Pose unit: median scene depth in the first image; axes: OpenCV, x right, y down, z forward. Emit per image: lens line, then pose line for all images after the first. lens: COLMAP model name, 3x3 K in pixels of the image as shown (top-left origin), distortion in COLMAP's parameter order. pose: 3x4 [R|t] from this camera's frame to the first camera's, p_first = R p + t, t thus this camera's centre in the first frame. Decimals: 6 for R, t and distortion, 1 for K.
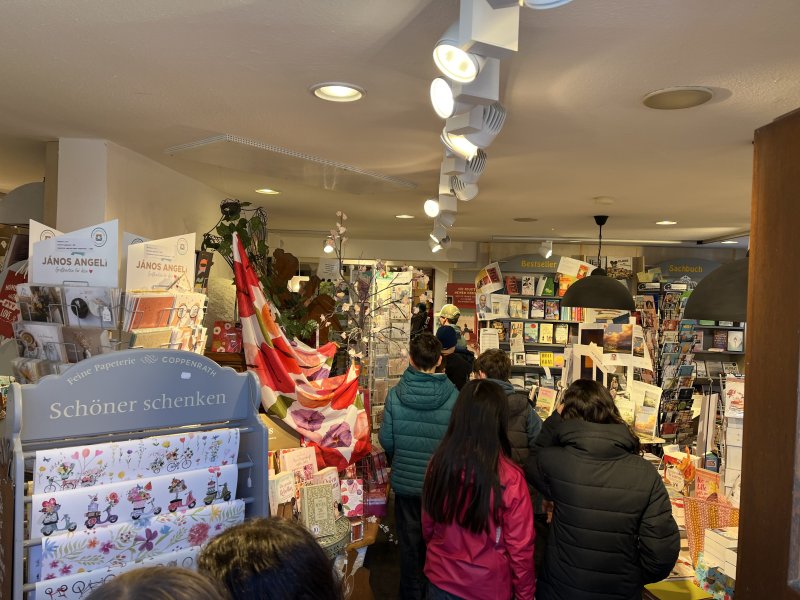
lens RADIAL K [[605.5, 0, 396.8], [0, 605.5, 298.7], [0, 0, 1]] dist [0.070251, -0.096662]
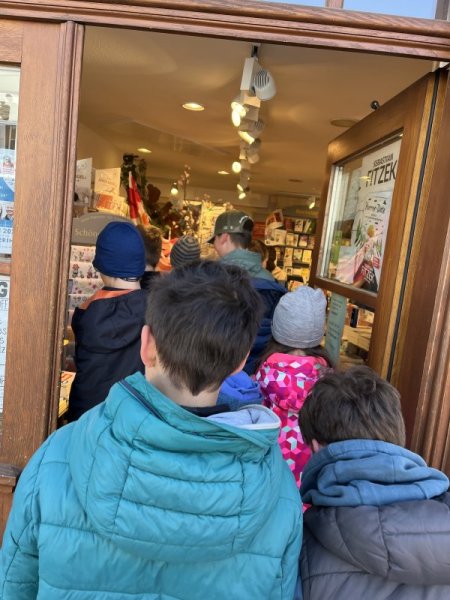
lens RADIAL K [[454.1, 0, 225.0], [0, 454.1, 300.0], [0, 0, 1]] dist [0.070251, -0.096662]
pose [[0.996931, 0.073669, 0.026476, 0.014739], [-0.076398, 0.989354, 0.123865, 0.080097], [-0.017069, -0.125508, 0.991946, -0.421534]]
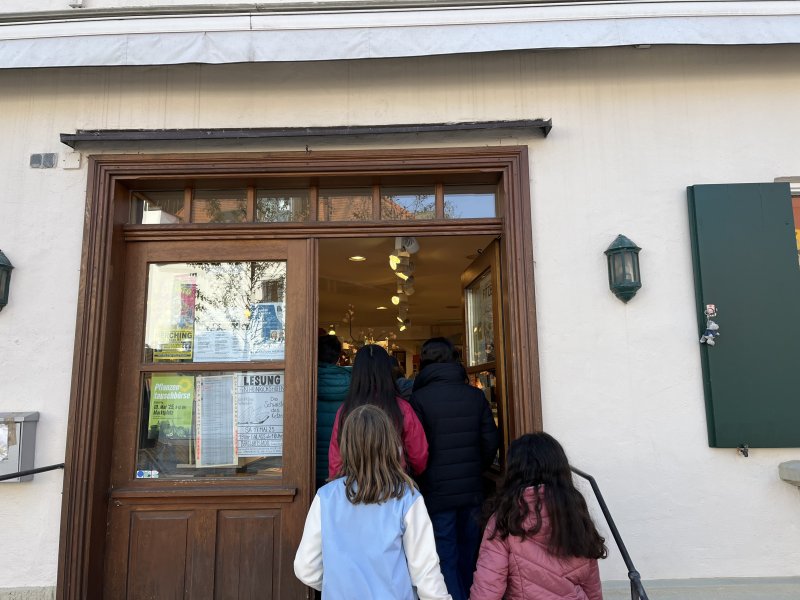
lens RADIAL K [[605.5, 0, 396.8], [0, 605.5, 298.7], [0, 0, 1]] dist [0.070251, -0.096662]
pose [[0.998102, -0.043025, 0.044063, -0.027020], [0.049856, 0.984527, -0.167993, 0.185844], [-0.036154, 0.169870, 0.984803, -0.996718]]
